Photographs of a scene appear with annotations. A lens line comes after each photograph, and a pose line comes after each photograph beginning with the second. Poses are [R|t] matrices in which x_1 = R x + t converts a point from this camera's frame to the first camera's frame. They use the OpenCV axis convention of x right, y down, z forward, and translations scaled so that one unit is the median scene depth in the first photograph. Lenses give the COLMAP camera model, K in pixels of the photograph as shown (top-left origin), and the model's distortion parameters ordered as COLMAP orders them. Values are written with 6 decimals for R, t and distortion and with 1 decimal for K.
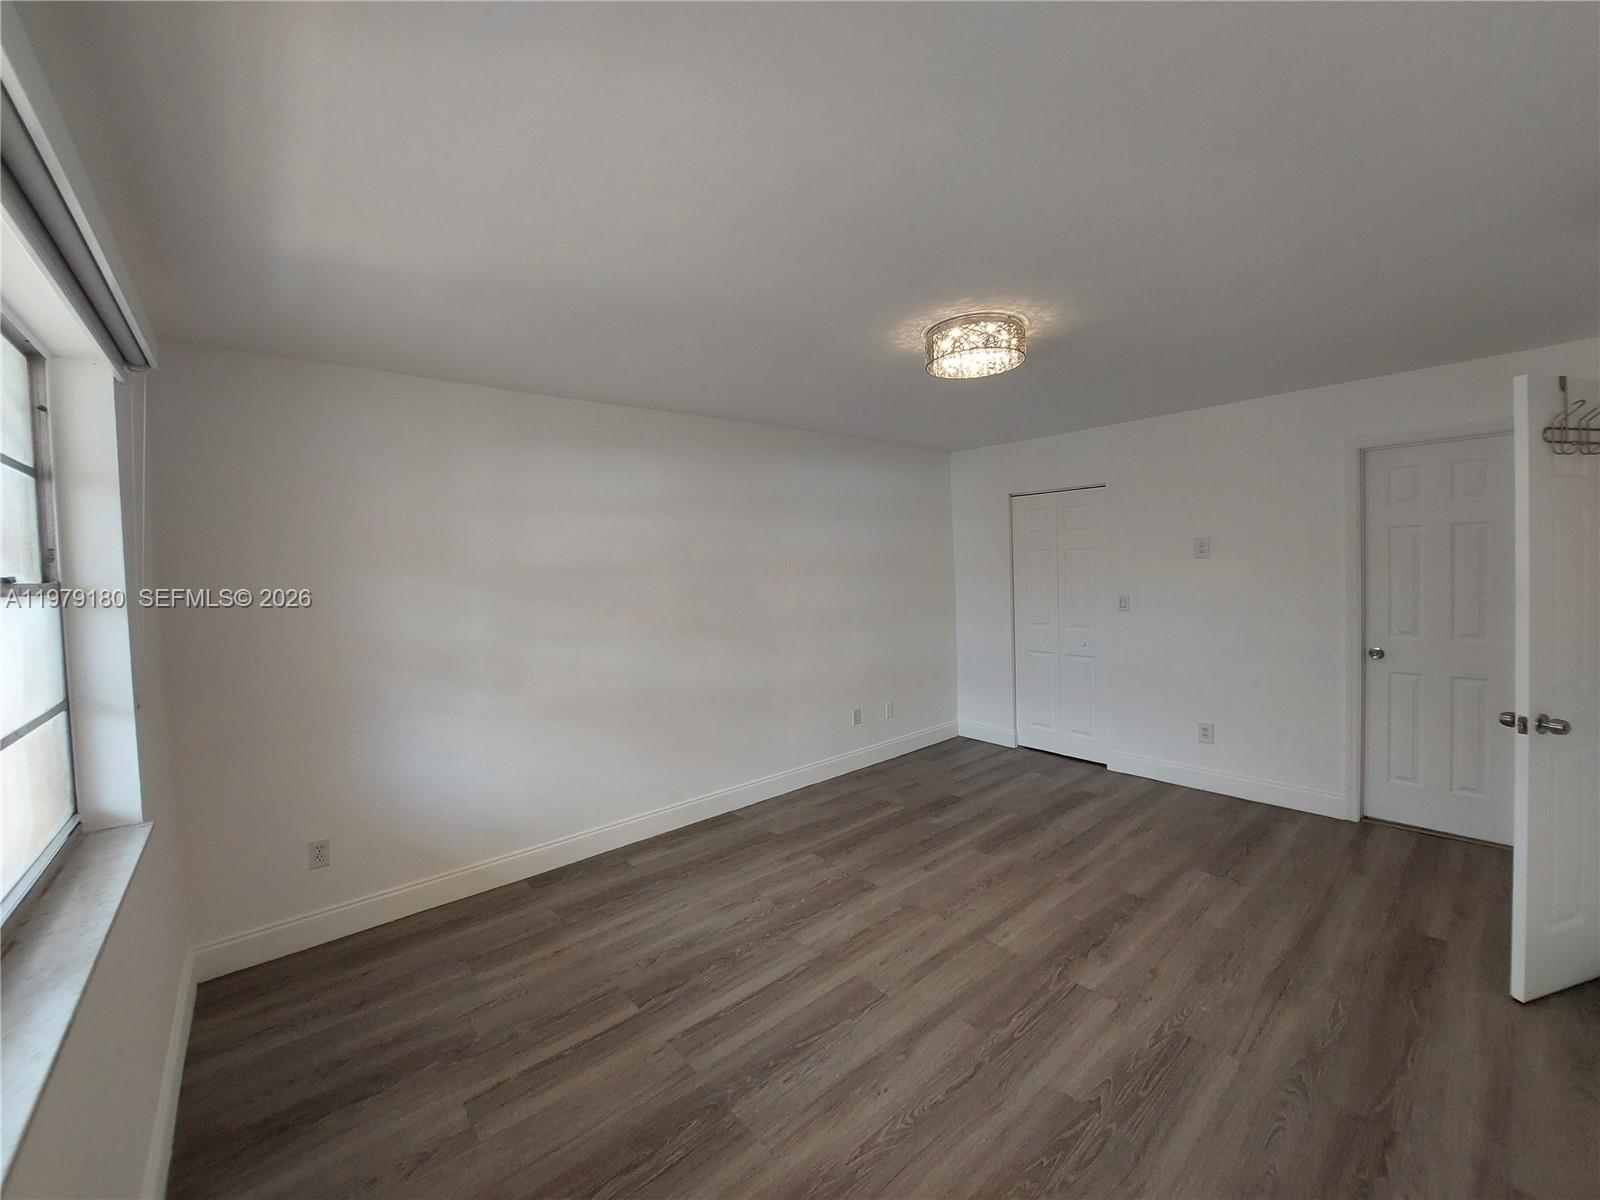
lens RADIAL K [[639.0, 0, 804.6], [0, 639.0, 606.2], [0, 0, 1]] dist [-0.010720, 0.000398]
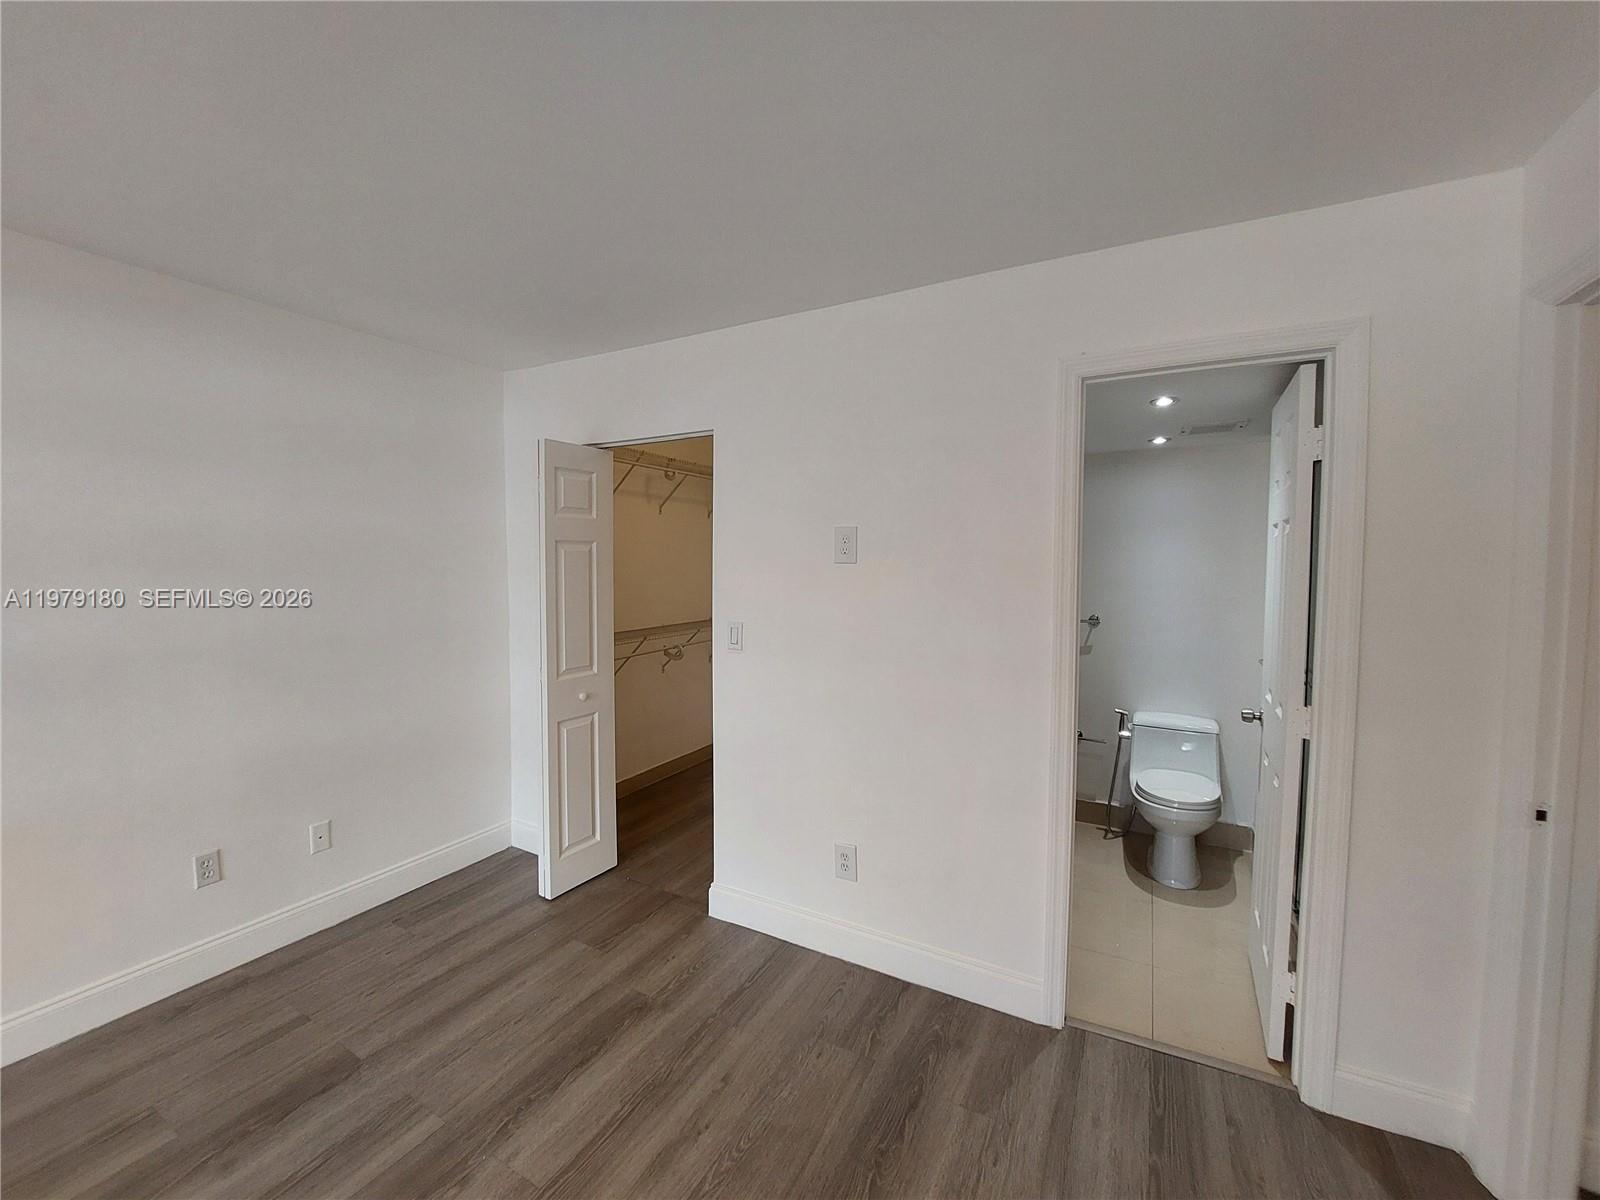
lens RADIAL K [[639.0, 0, 796.7], [0, 639.0, 595.4], [0, 0, 1]] dist [-0.010720, 0.000398]
pose [[0.939447, 0.017585, 0.342243, 0.487231], [-0.009388, 0.999628, -0.025594, -0.037032], [-0.342566, 0.020831, 0.939263, 0.585439]]
